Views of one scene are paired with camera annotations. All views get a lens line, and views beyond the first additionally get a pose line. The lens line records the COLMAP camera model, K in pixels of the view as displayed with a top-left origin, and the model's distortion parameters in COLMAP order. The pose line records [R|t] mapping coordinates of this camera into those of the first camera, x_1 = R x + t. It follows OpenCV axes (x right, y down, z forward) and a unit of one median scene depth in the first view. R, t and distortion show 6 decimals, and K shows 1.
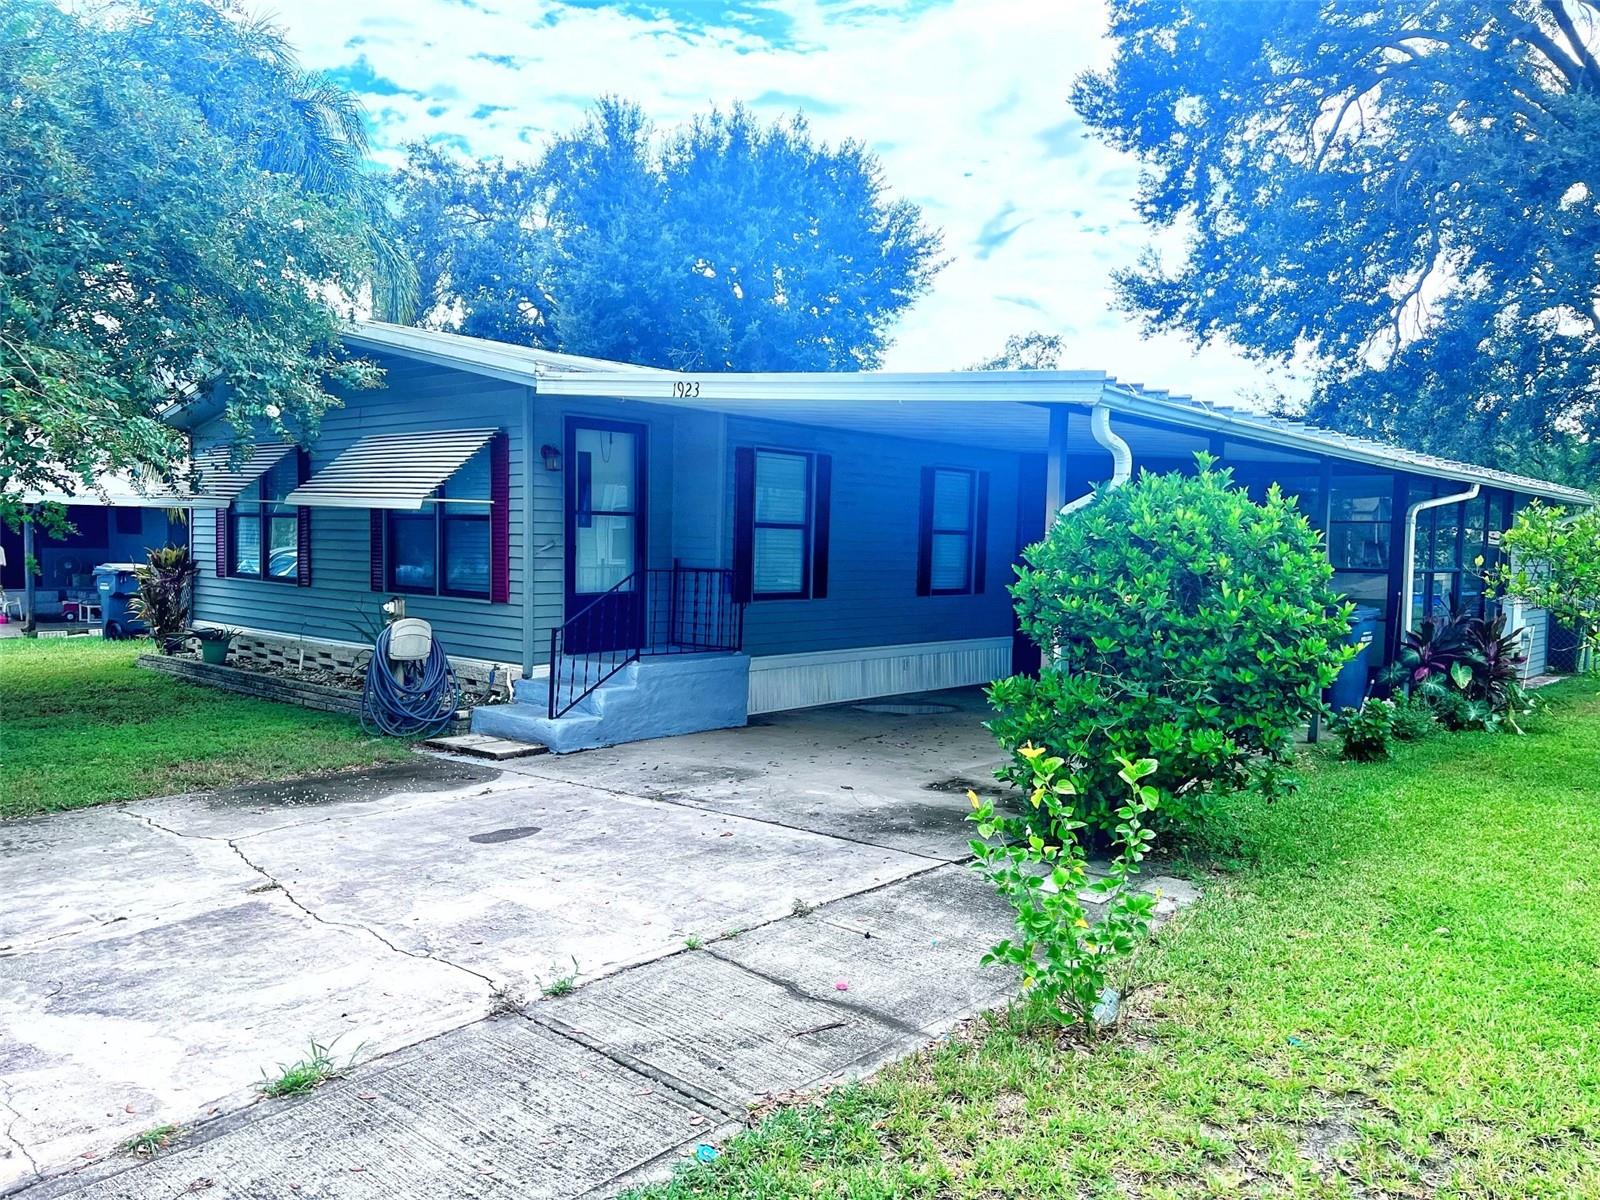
lens RADIAL K [[1187.3, 0, 796.9], [0, 1187.3, 606.7], [0, 0, 1]] dist [0.094410, -0.158135]
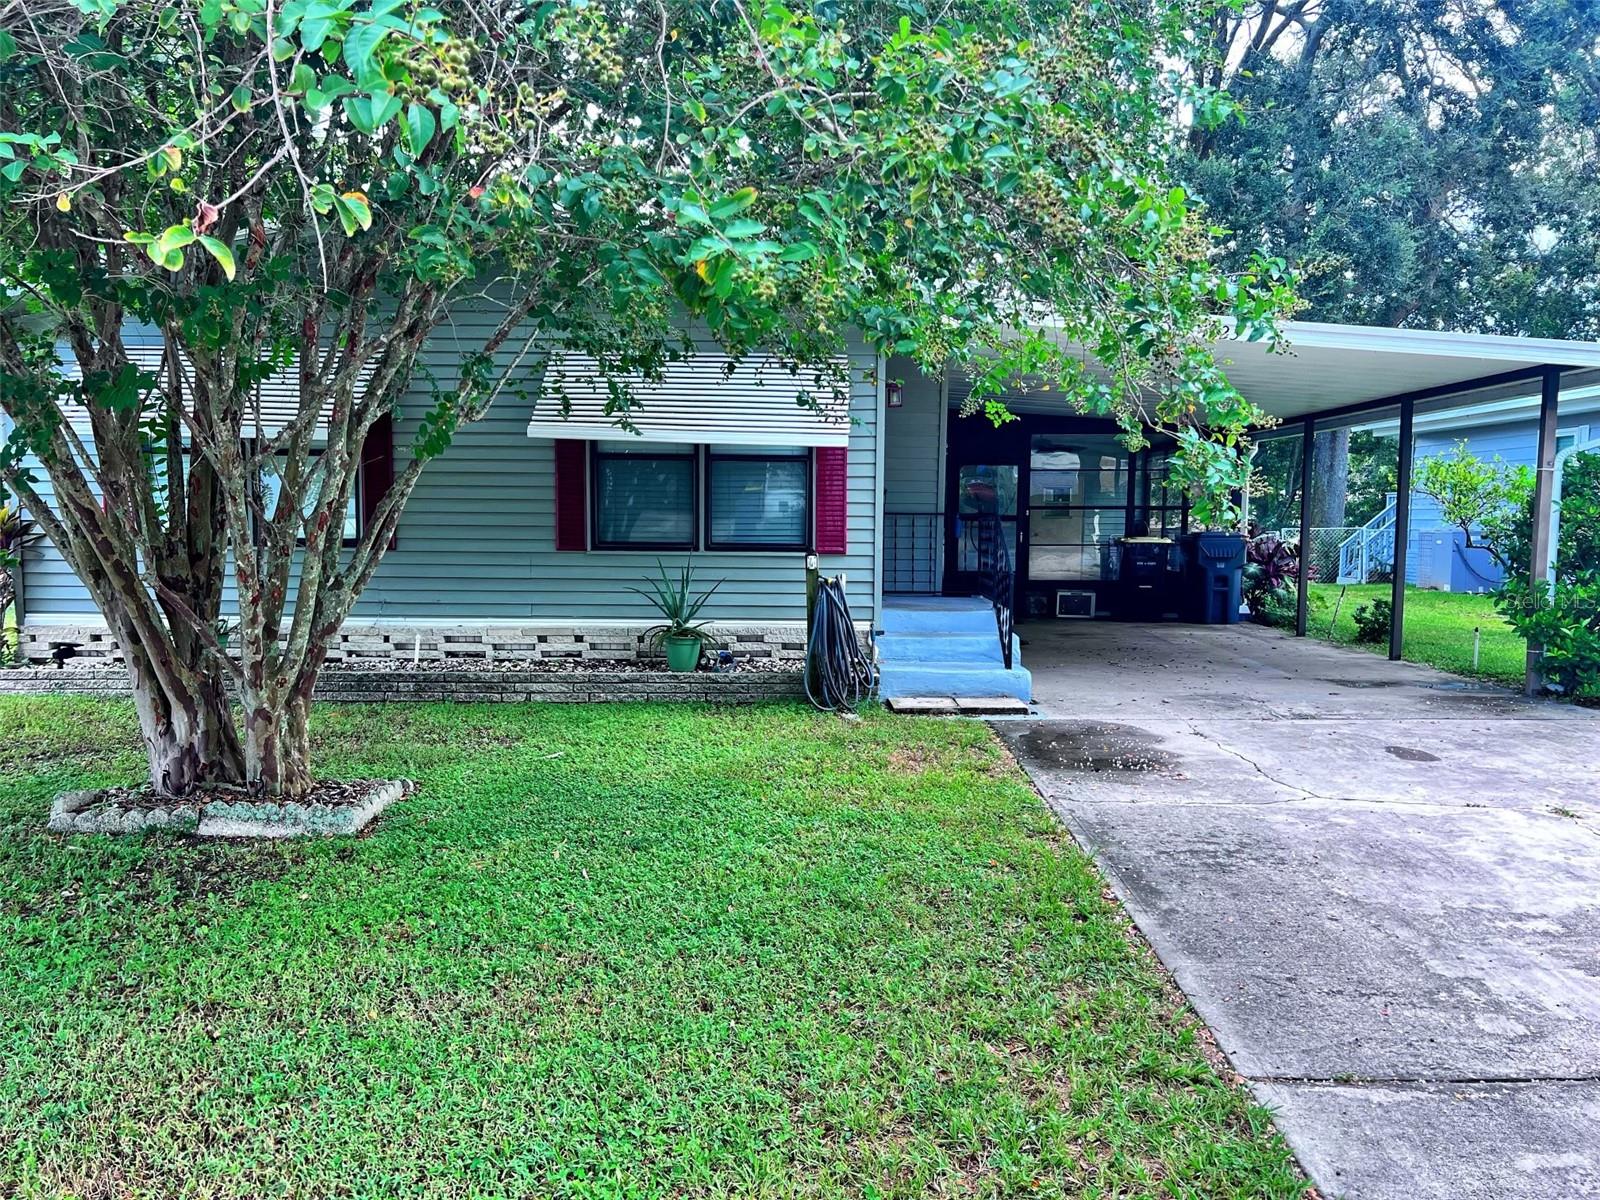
lens RADIAL K [[1187.3, 0, 796.9], [0, 1187.3, 606.7], [0, 0, 1]] dist [0.094410, -0.158135]
pose [[0.753894, -0.051590, 0.654968, -1.437237], [0.027148, 0.998507, 0.047401, -0.011081], [-0.656435, -0.017954, 0.754169, 0.579138]]
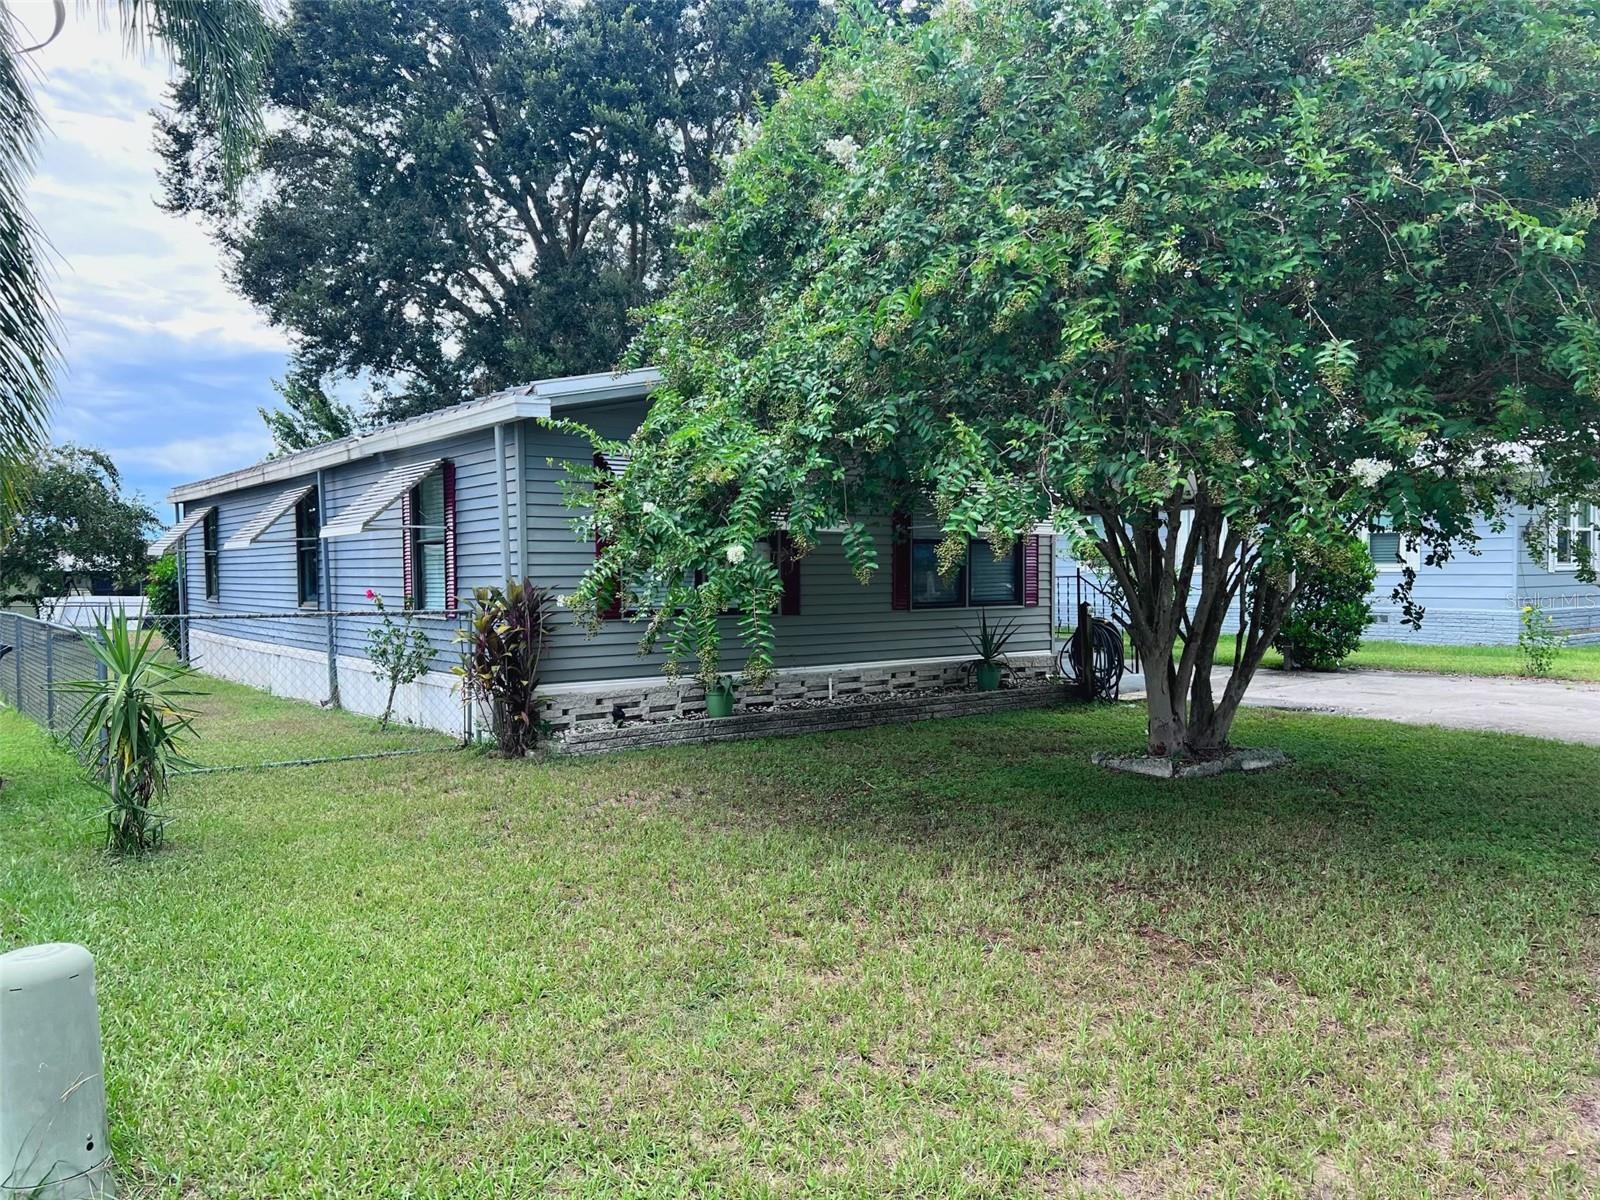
lens RADIAL K [[1187.3, 0, 796.9], [0, 1187.3, 606.7], [0, 0, 1]] dist [0.094410, -0.158135]
pose [[0.186994, -0.039751, 0.981556, -2.723959], [0.051717, 0.998194, 0.030573, -0.096368], [-0.980999, 0.045046, 0.188712, 1.704239]]
